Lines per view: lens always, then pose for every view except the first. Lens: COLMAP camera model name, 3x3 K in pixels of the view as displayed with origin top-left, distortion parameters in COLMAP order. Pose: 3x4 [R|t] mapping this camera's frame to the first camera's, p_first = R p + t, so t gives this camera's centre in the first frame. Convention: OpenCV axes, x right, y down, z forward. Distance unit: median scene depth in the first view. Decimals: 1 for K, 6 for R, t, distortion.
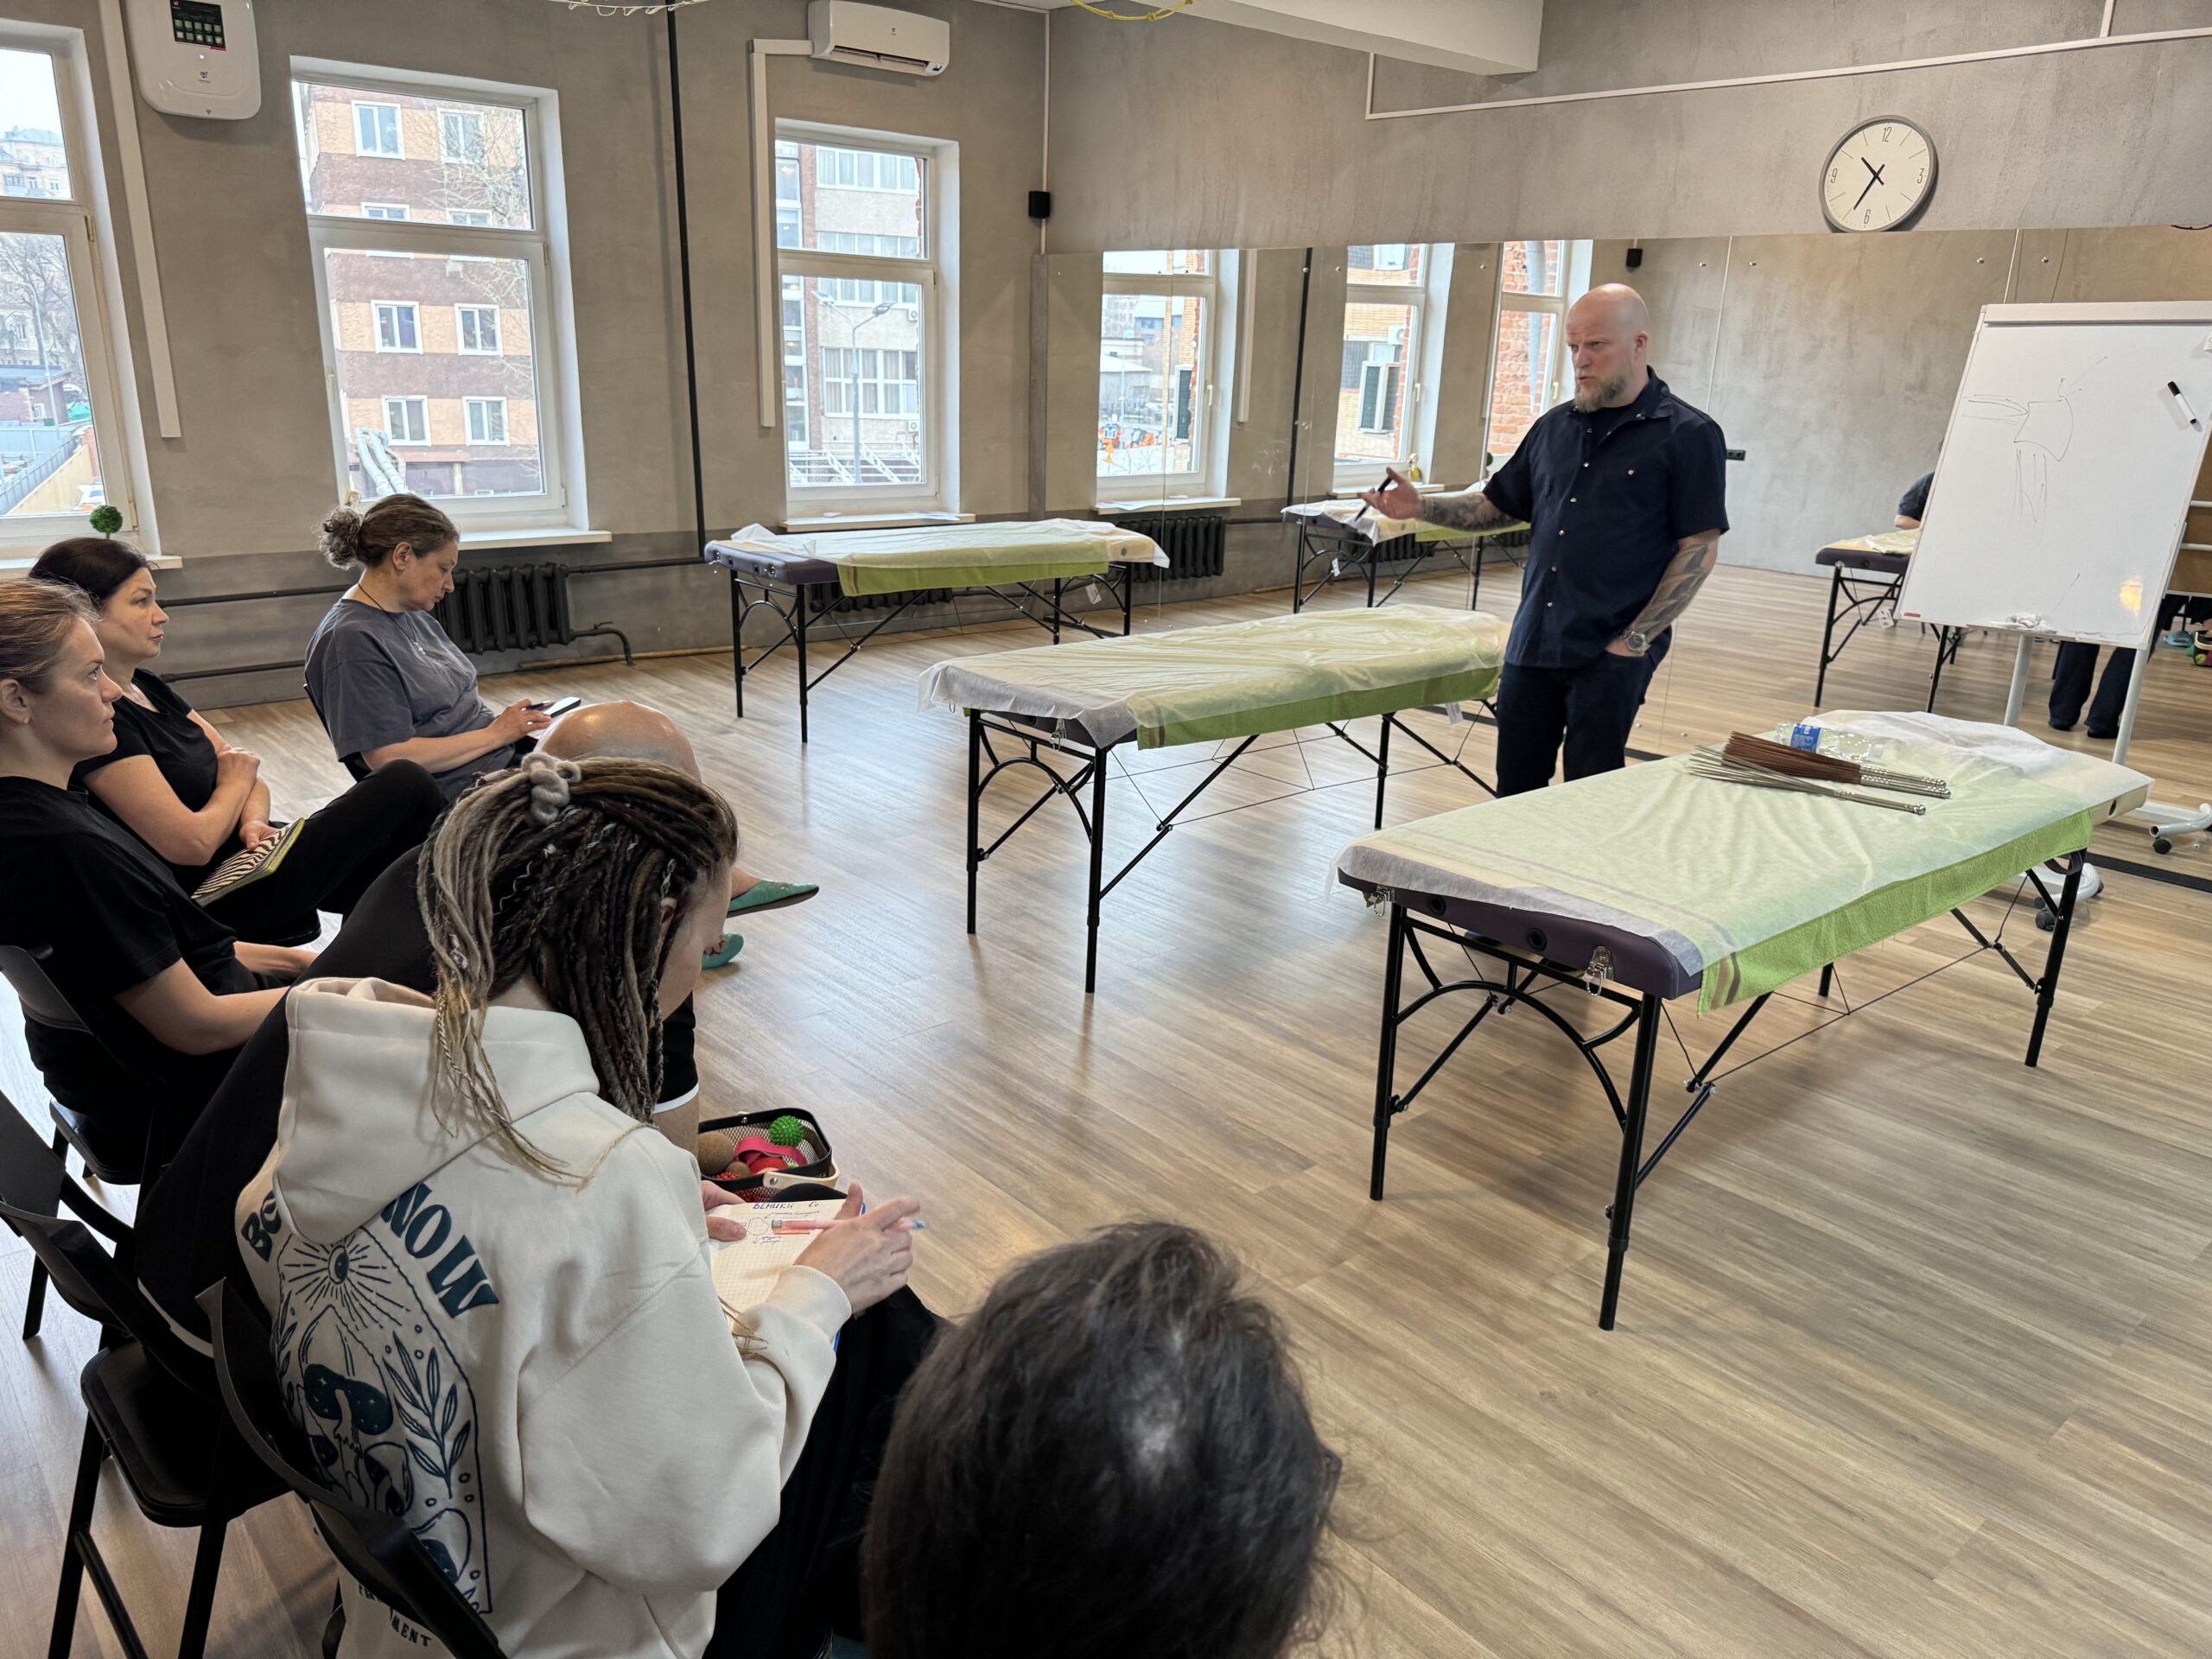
lens RADIAL K [[1669.1, 0, 1114.8], [0, 1669.1, 810.7], [0, 0, 1]] dist [0.010819, -0.001305]
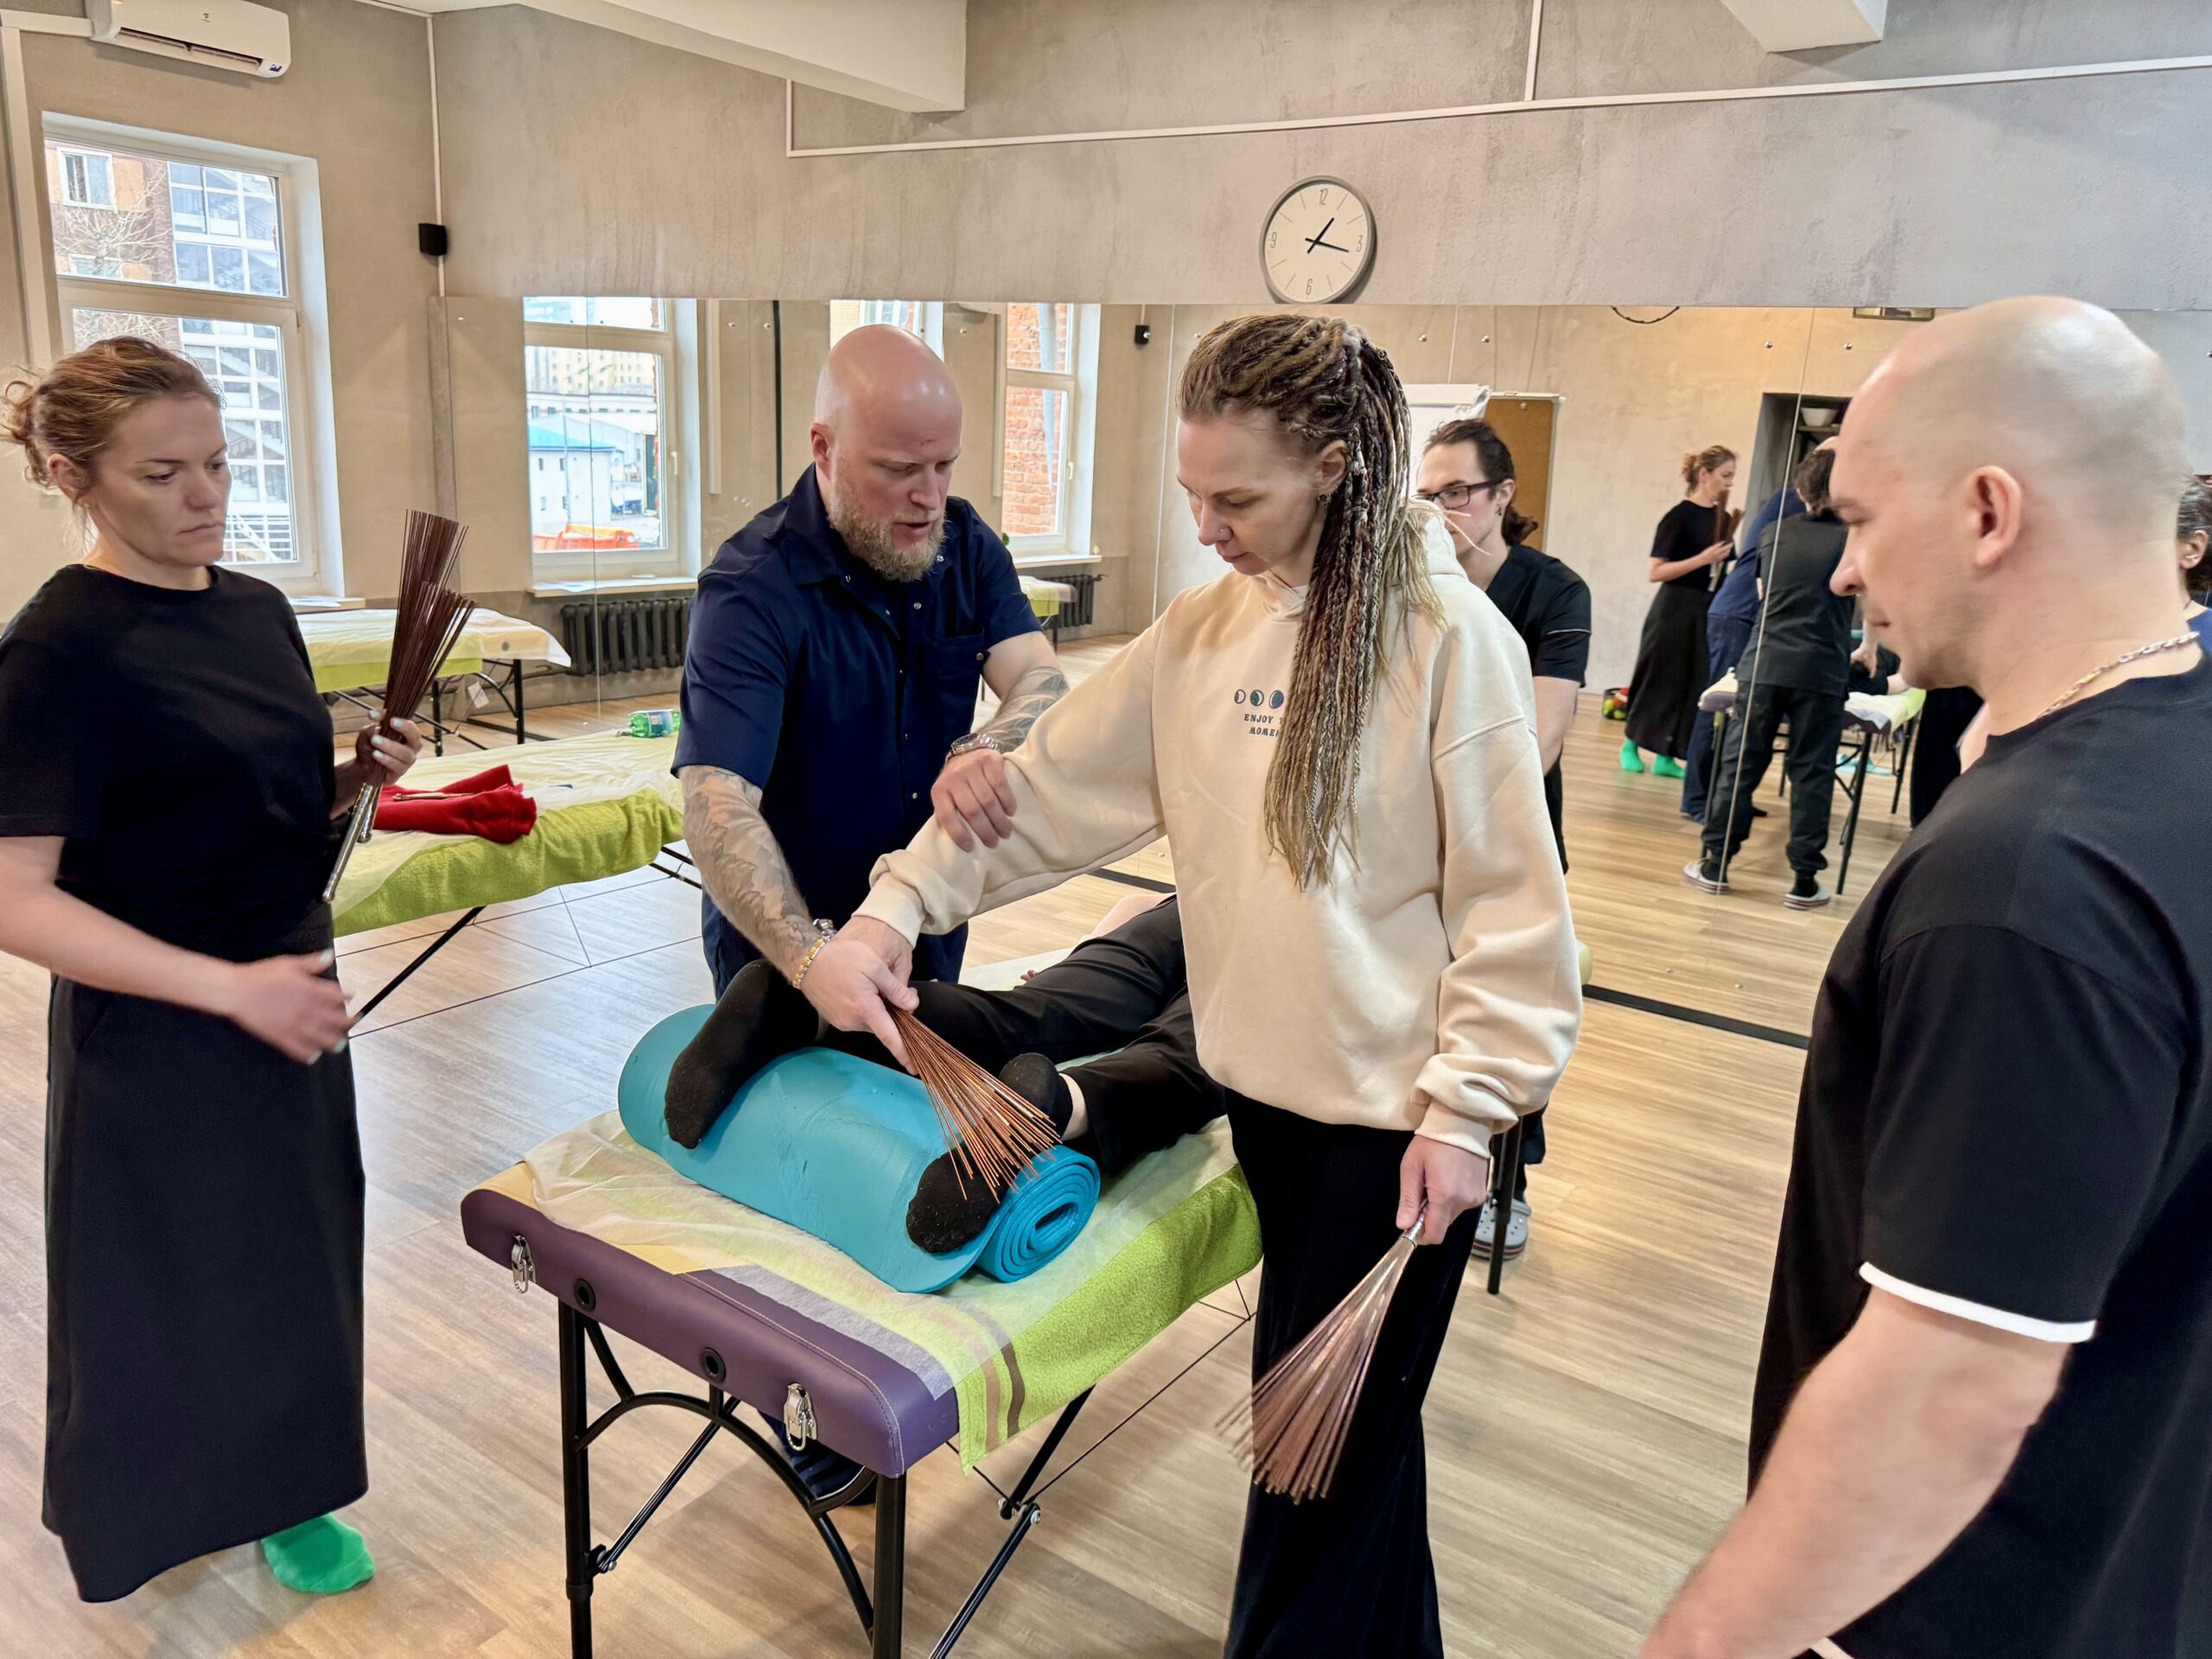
lens RADIAL K [[1610.1, 0, 1099.2], [0, 1610.1, 834.4], [0, 0, 1]] dist [-0.000177, 0.000301]
pose [[0.971550, -0.037475, 0.233851, 0.104714], [0.040807, 0.999123, -0.009423, -0.044745], [-0.233293, 0.018697, 0.972227, 0.153549]]
